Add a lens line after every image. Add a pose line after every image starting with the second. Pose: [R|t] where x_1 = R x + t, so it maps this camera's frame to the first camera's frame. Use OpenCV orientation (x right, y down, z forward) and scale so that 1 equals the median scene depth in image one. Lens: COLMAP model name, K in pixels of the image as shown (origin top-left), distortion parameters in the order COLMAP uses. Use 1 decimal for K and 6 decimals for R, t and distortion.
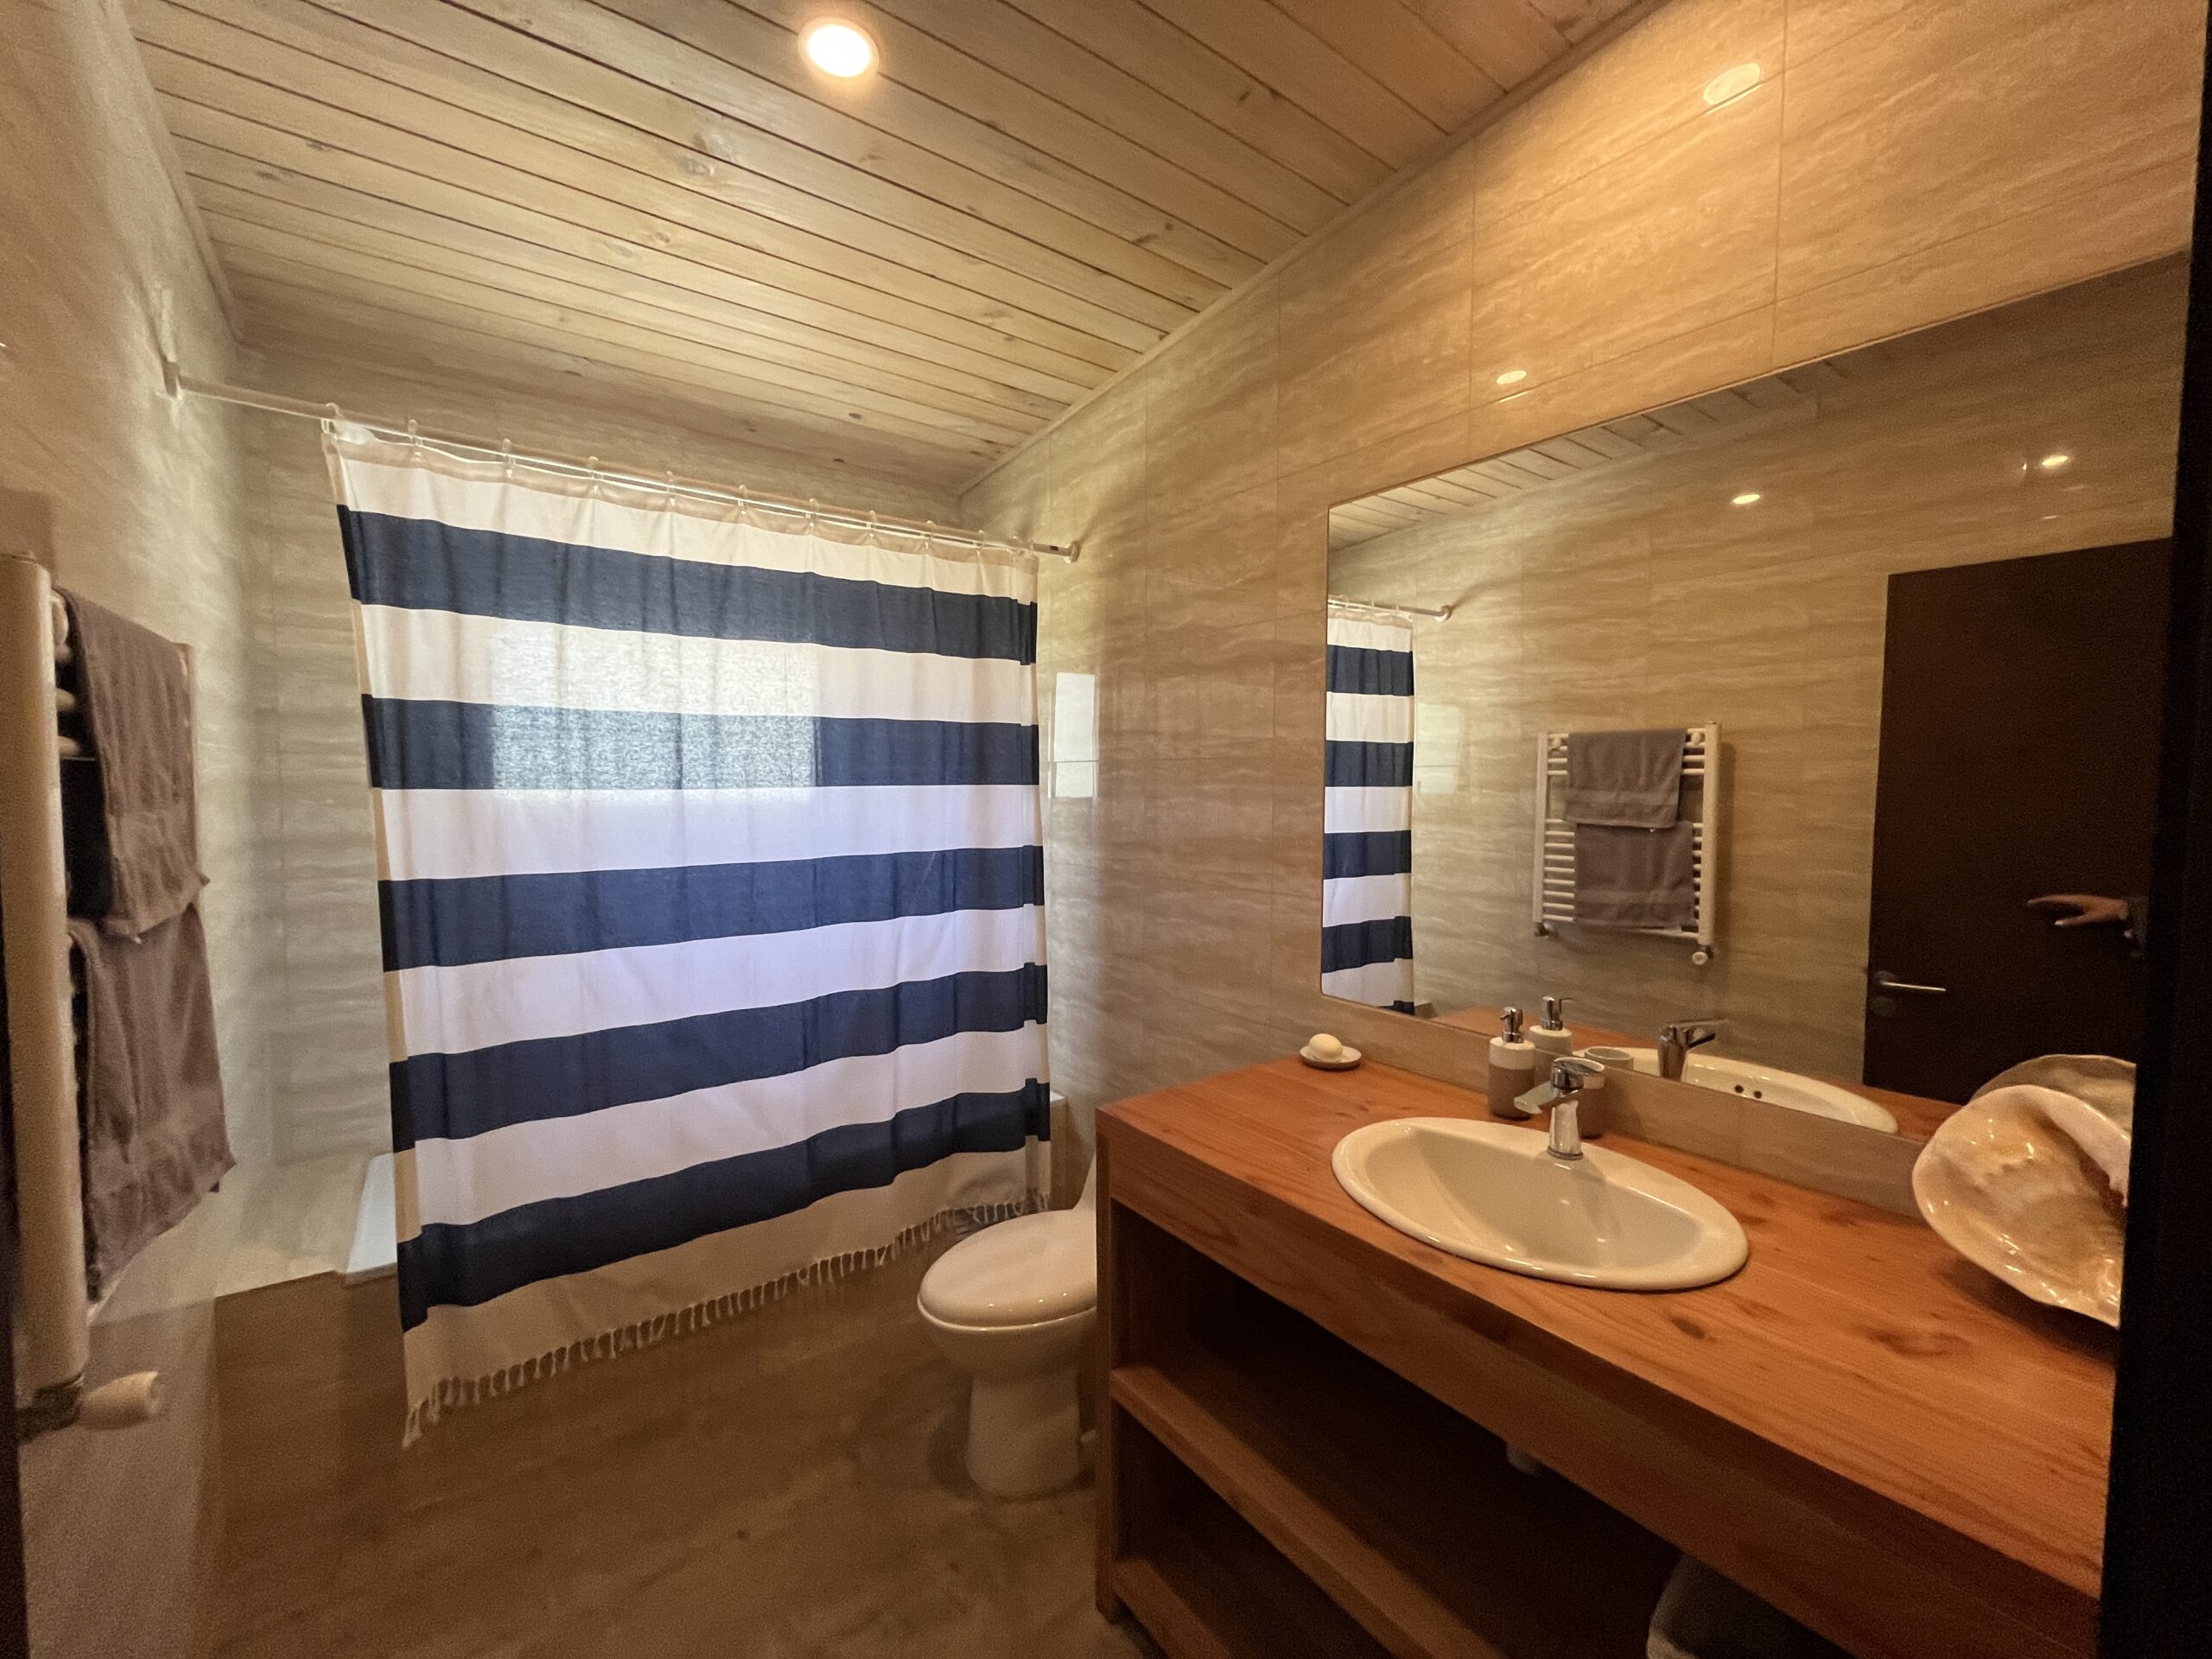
lens RADIAL K [[901.4, 0, 1097.5], [0, 901.4, 812.3], [0, 0, 1]] dist [0.016024, 0.000087]
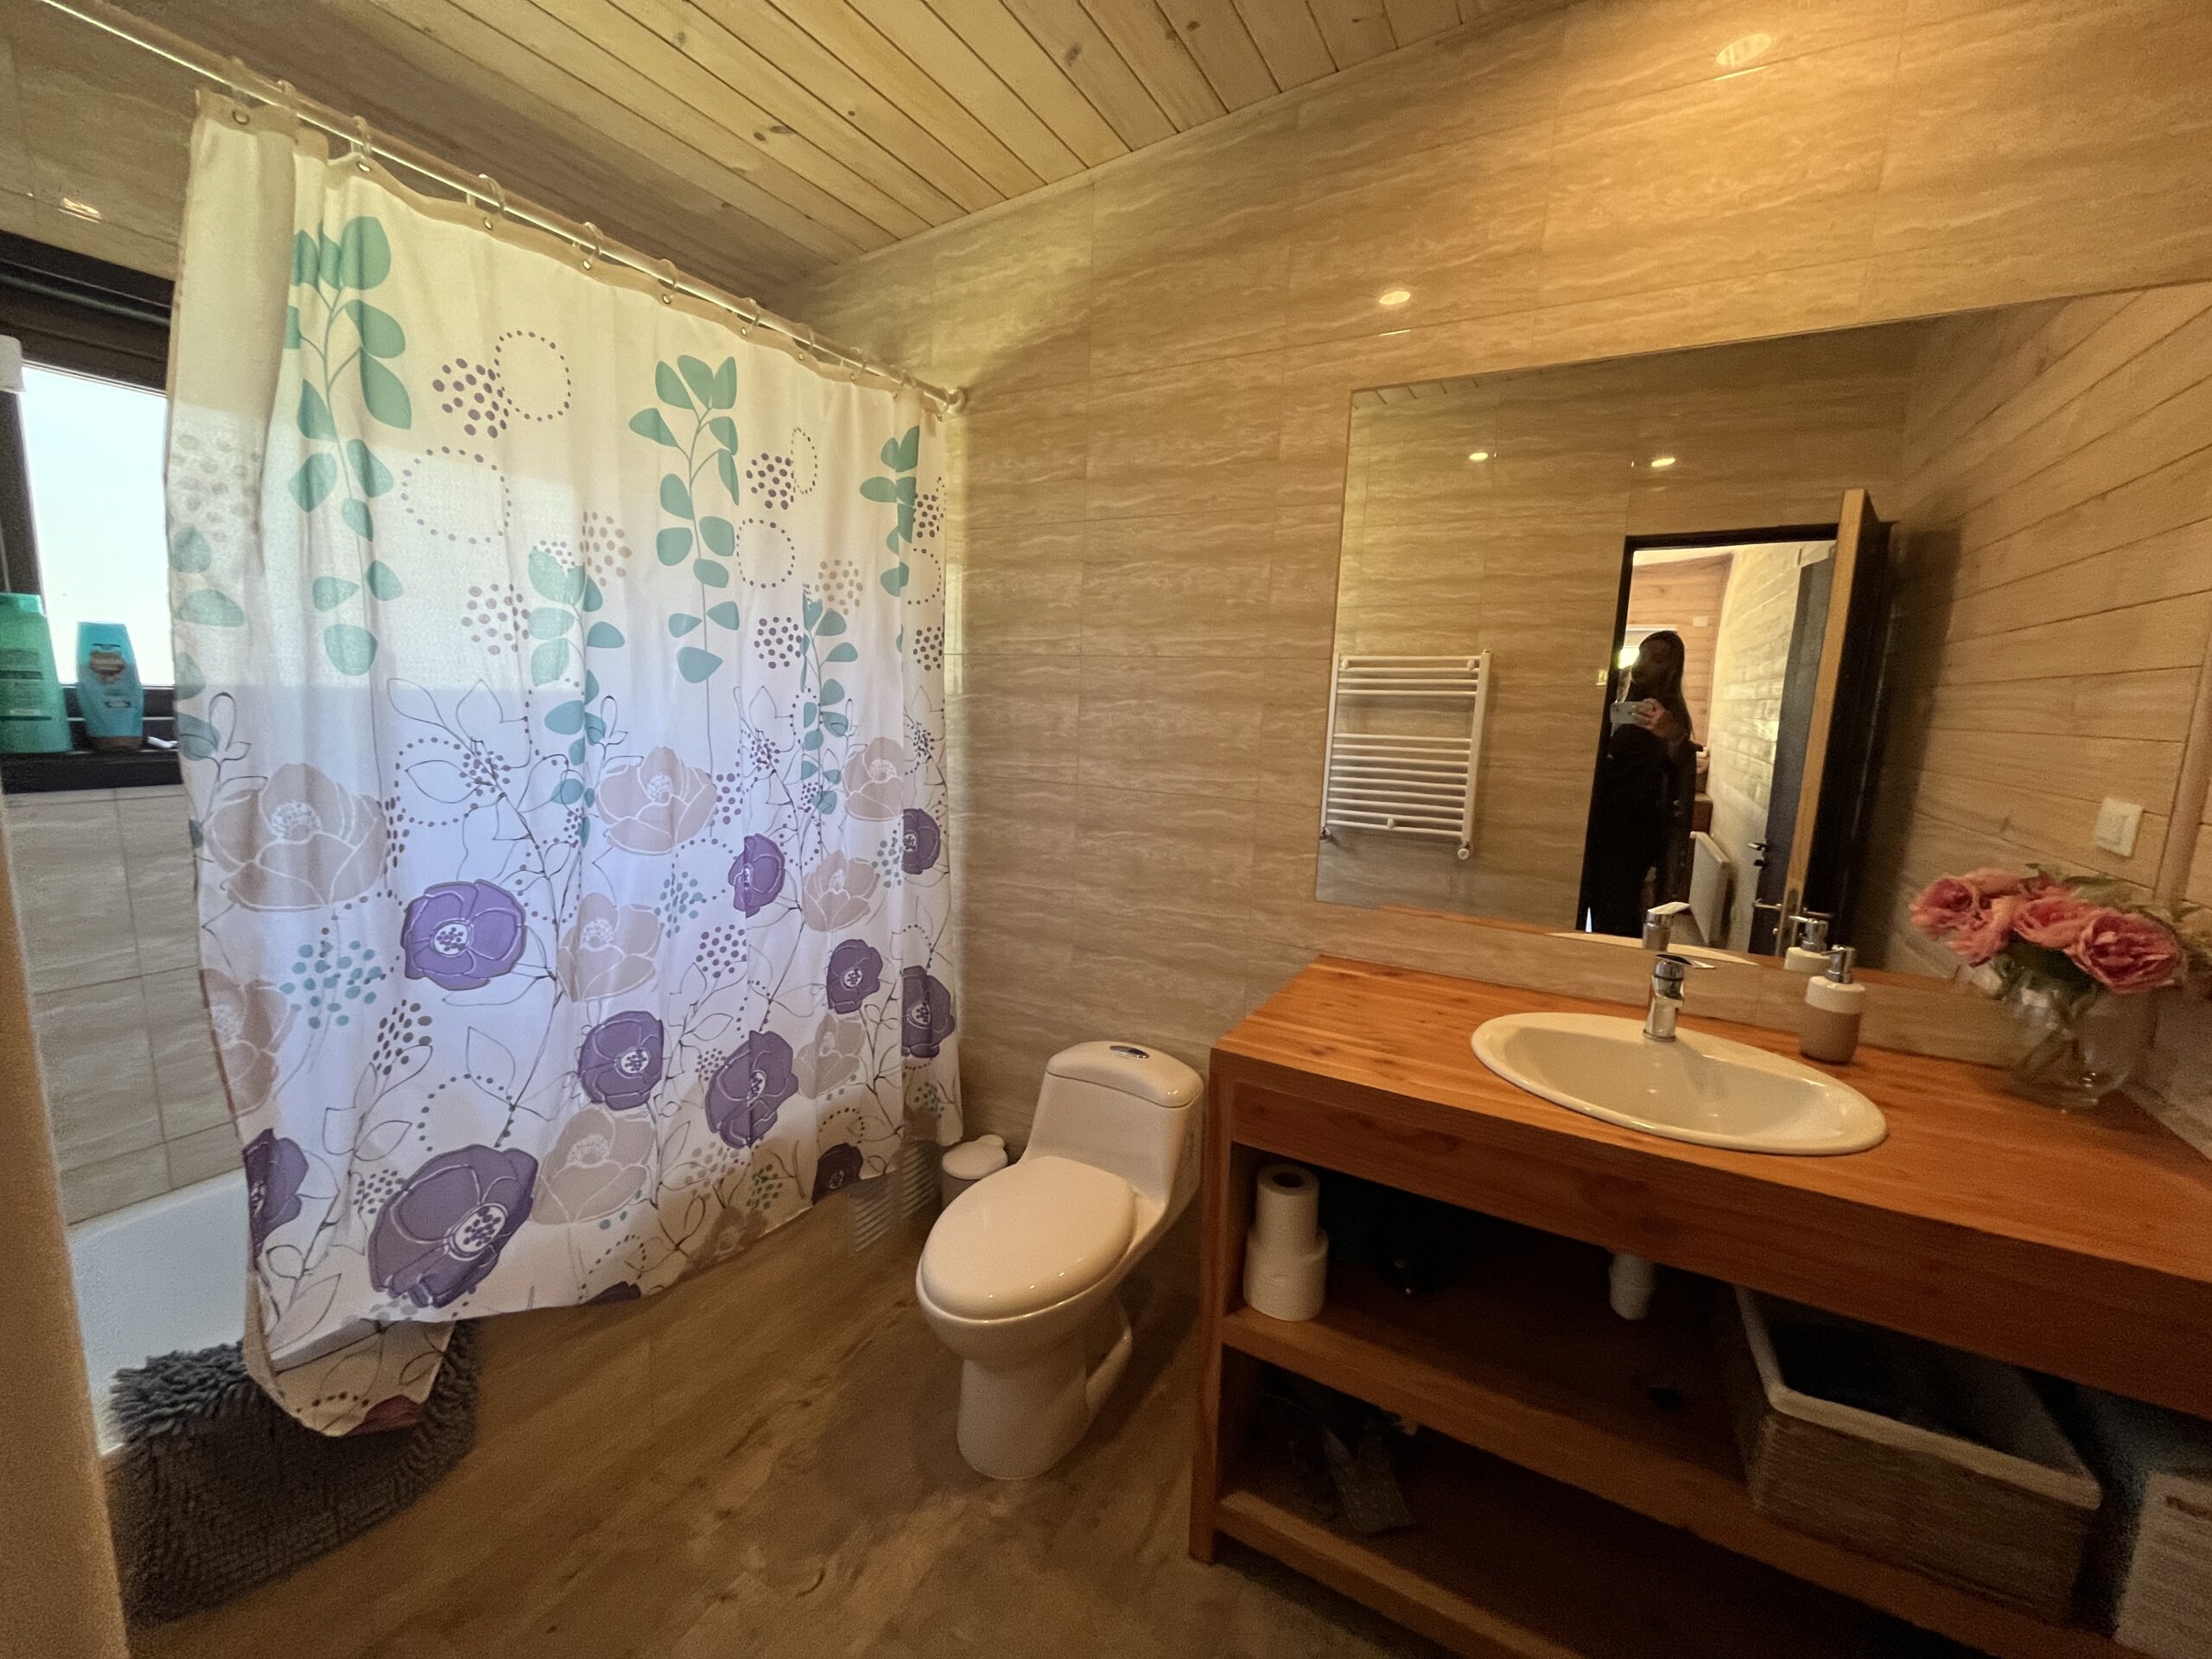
lens RADIAL K [[893.6, 0, 1095.8], [0, 893.6, 826.0], [0, 0, 1]] dist [-0.003182, 0.000236]
pose [[0.915456, -0.022108, 0.401810, -0.319169], [-0.023667, 0.993804, 0.108601, 0.014391], [-0.401721, -0.108928, 0.909261, 0.190348]]
